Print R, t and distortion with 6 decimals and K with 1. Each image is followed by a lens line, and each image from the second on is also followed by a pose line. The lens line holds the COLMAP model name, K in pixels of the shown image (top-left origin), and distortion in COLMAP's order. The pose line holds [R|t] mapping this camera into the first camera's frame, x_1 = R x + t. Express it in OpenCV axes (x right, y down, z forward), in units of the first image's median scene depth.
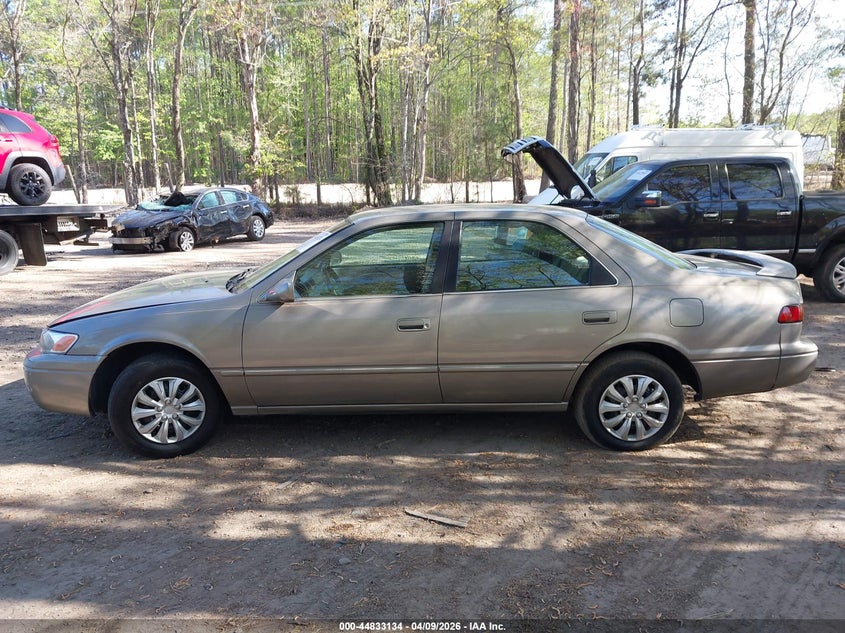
lens RADIAL K [[662.1, 0, 422.5], [0, 662.1, 316.5], [0, 0, 1]] dist [0.011727, -0.000665]
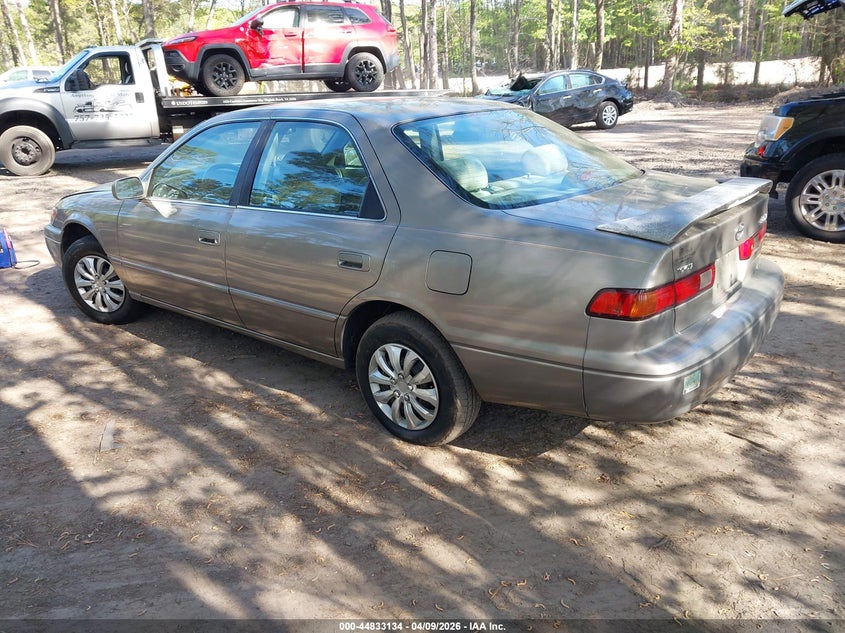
lens RADIAL K [[662.1, 0, 422.5], [0, 662.1, 316.5], [0, 0, 1]] dist [0.011727, -0.000665]
pose [[0.784126, 0.200075, -0.587466, 0.235126], [-0.099275, 0.974856, 0.199501, -0.028301], [0.612610, -0.098113, 0.784272, 0.133959]]
